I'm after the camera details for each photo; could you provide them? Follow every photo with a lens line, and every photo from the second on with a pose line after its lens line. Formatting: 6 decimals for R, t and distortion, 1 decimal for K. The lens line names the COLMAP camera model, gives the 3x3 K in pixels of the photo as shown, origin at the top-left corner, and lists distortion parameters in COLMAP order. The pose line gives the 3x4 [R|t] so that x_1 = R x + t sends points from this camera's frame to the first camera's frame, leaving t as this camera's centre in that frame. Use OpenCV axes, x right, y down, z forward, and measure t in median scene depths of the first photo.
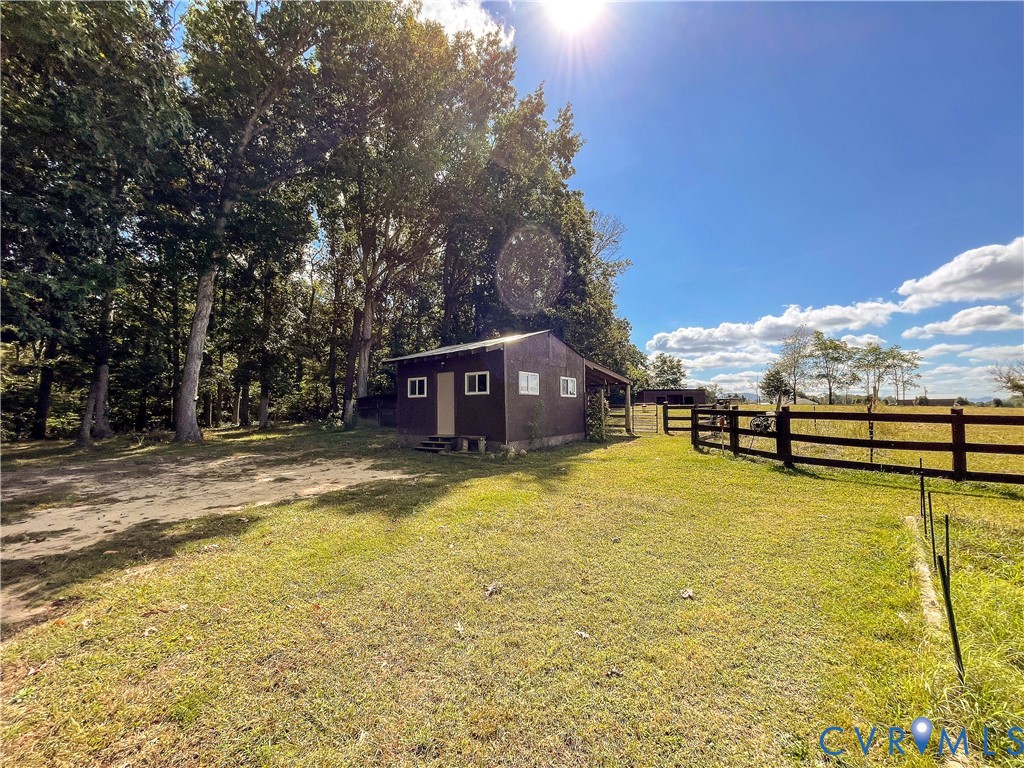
lens RADIAL K [[400.7, 0, 512.0], [0, 400.7, 384.0], [0, 0, 1]] dist [-0.000850, -0.008729]
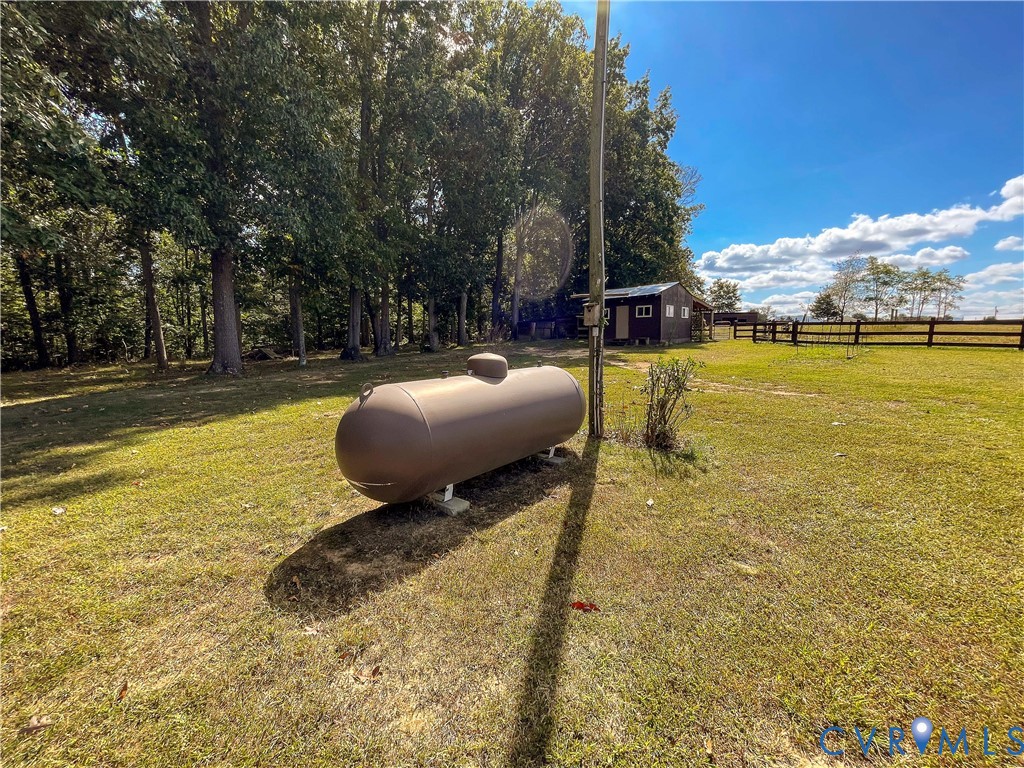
lens RADIAL K [[437.9, 0, 512.0], [0, 437.9, 384.0], [0, 0, 1]] dist [0.001287, -0.012573]
pose [[0.998726, -0.003342, -0.050348, -0.106475], [0.011881, 0.985325, 0.170272, -0.003988], [0.049040, -0.170653, 0.984110, -0.206874]]
